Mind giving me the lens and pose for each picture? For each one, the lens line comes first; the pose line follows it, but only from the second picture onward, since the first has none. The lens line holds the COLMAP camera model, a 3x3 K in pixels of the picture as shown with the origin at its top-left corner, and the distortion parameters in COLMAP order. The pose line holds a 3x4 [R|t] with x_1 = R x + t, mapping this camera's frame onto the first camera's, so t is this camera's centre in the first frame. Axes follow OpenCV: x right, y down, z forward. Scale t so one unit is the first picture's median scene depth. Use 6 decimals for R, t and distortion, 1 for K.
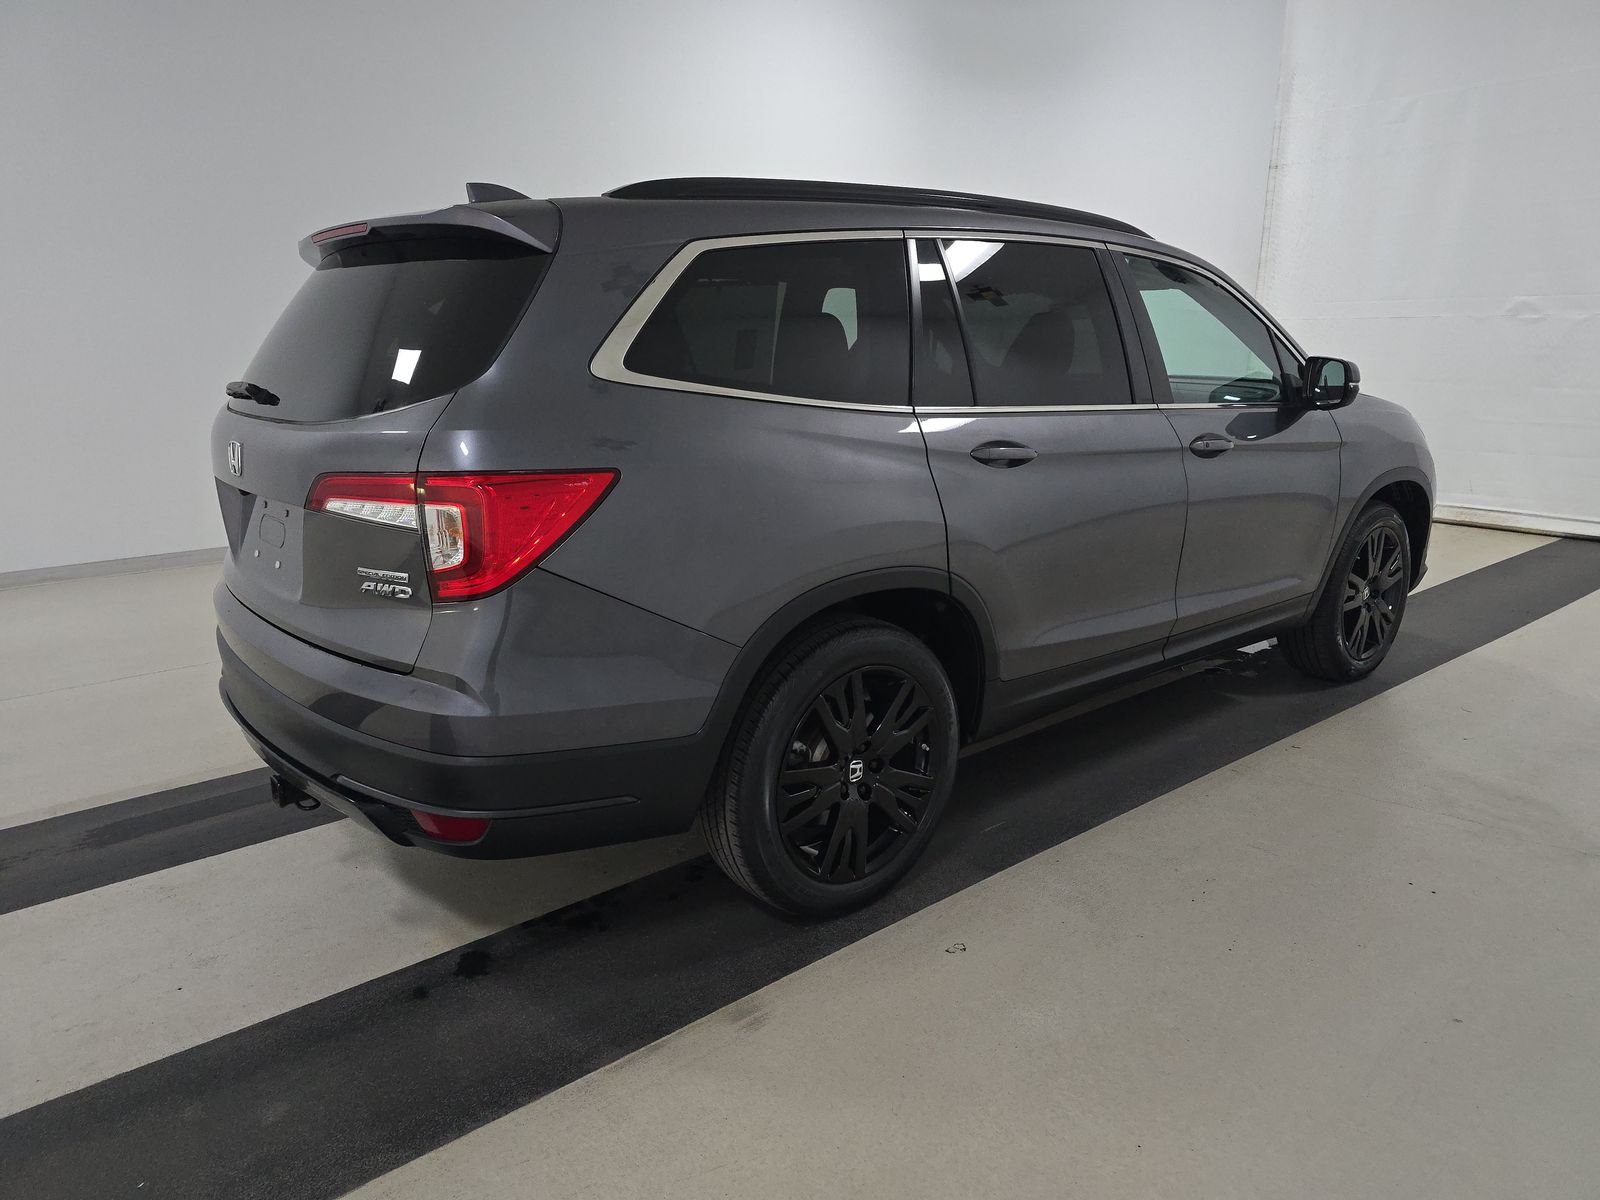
lens RADIAL K [[1069.3, 0, 798.0], [0, 1069.3, 589.4], [0, 0, 1]] dist [0.009444, -0.000698]
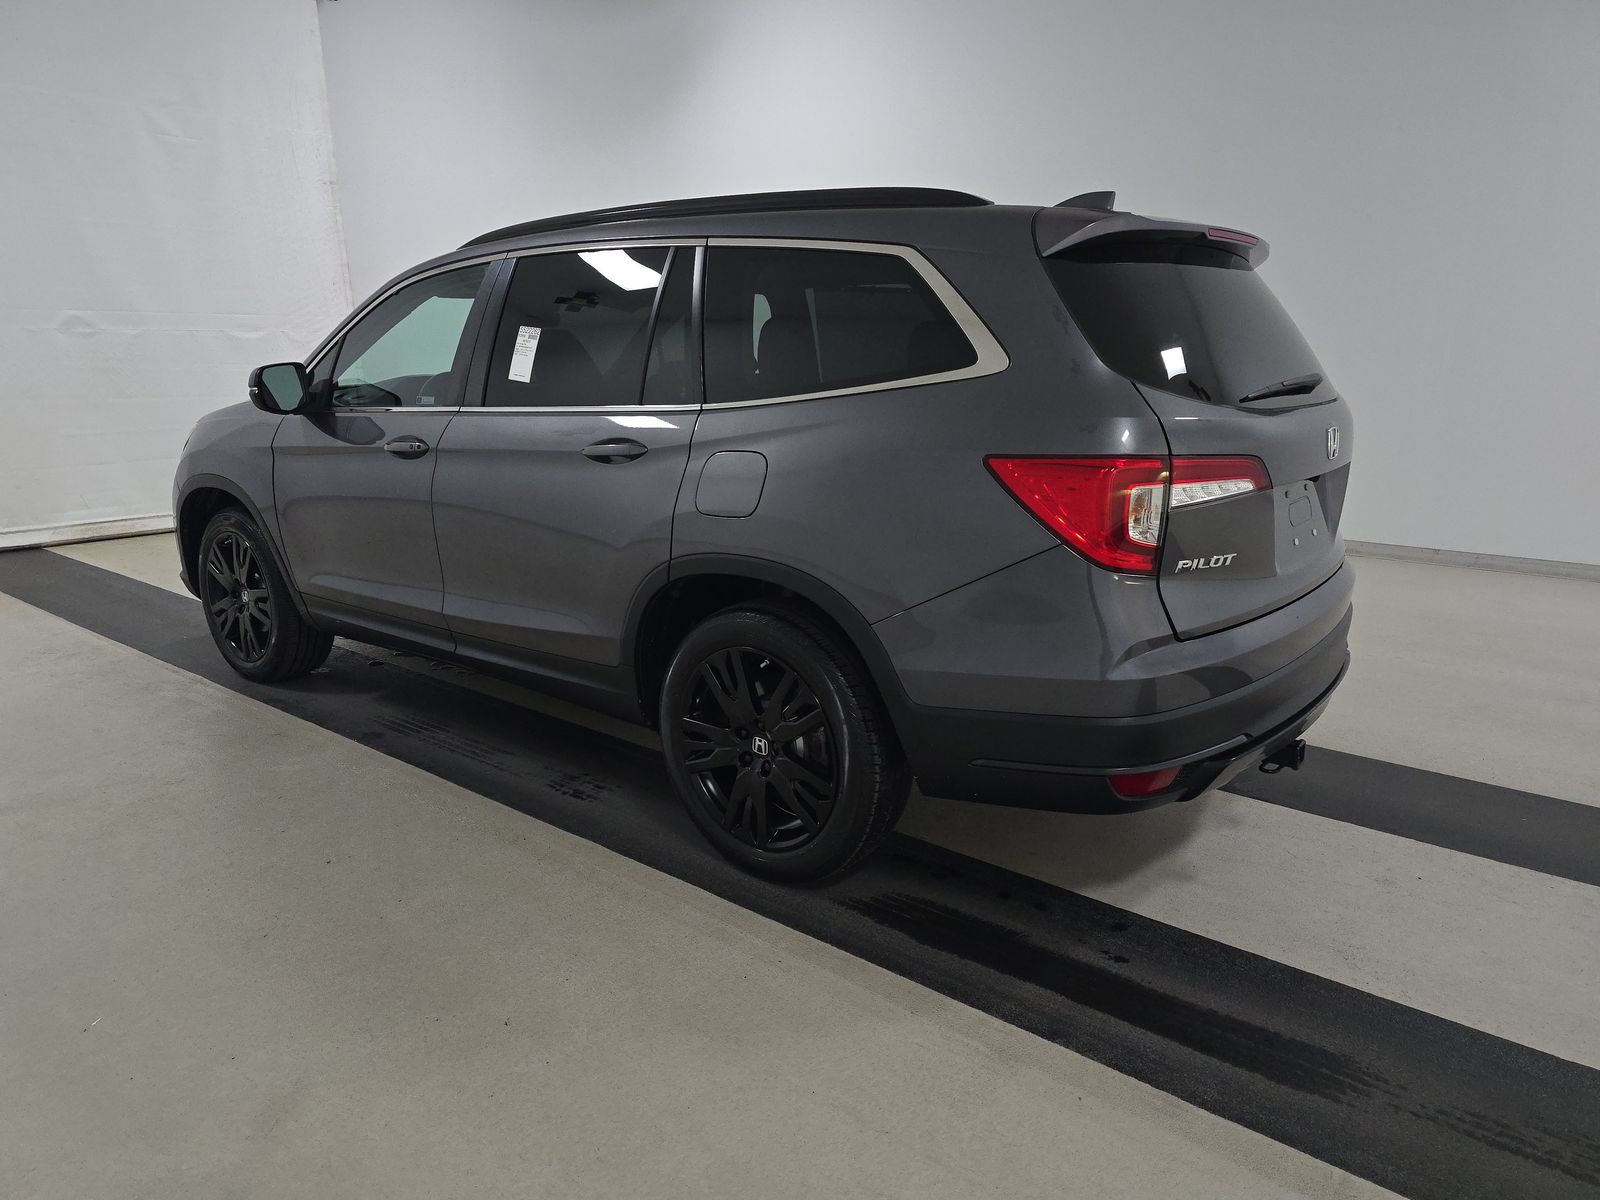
lens RADIAL K [[1069.3, 0, 789.6], [0, 1069.3, 596.4], [0, 0, 1]] dist [0.009444, -0.000698]
pose [[-0.175362, -0.224872, 0.958478, -1.008624], [0.239652, 0.934529, 0.263100, -0.263165], [-0.954890, 0.275839, -0.109990, 1.136473]]
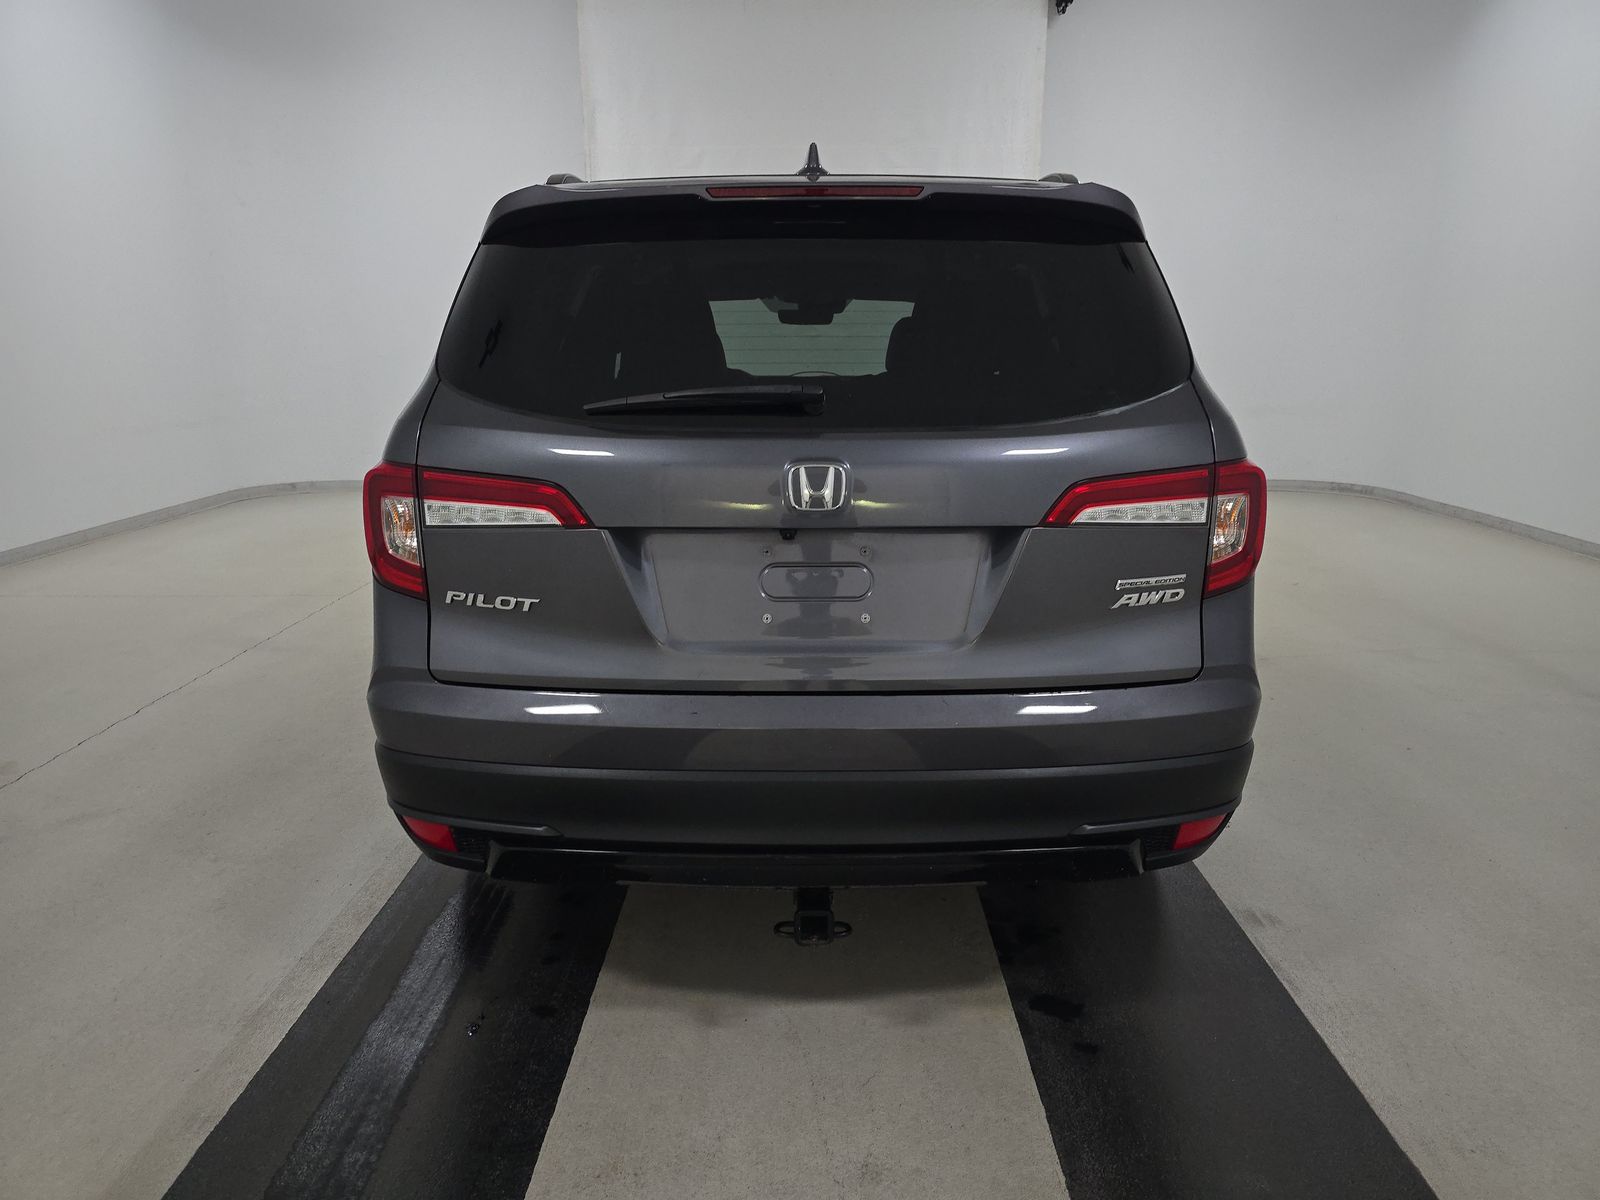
lens RADIAL K [[1069.3, 0, 791.1], [0, 1069.3, 616.1], [0, 0, 1]] dist [0.009444, -0.000698]
pose [[0.646752, -0.181073, 0.740895, -0.737163], [0.175251, 0.980699, 0.086699, -0.068640], [-0.742293, 0.073770, 0.666002, 0.364753]]
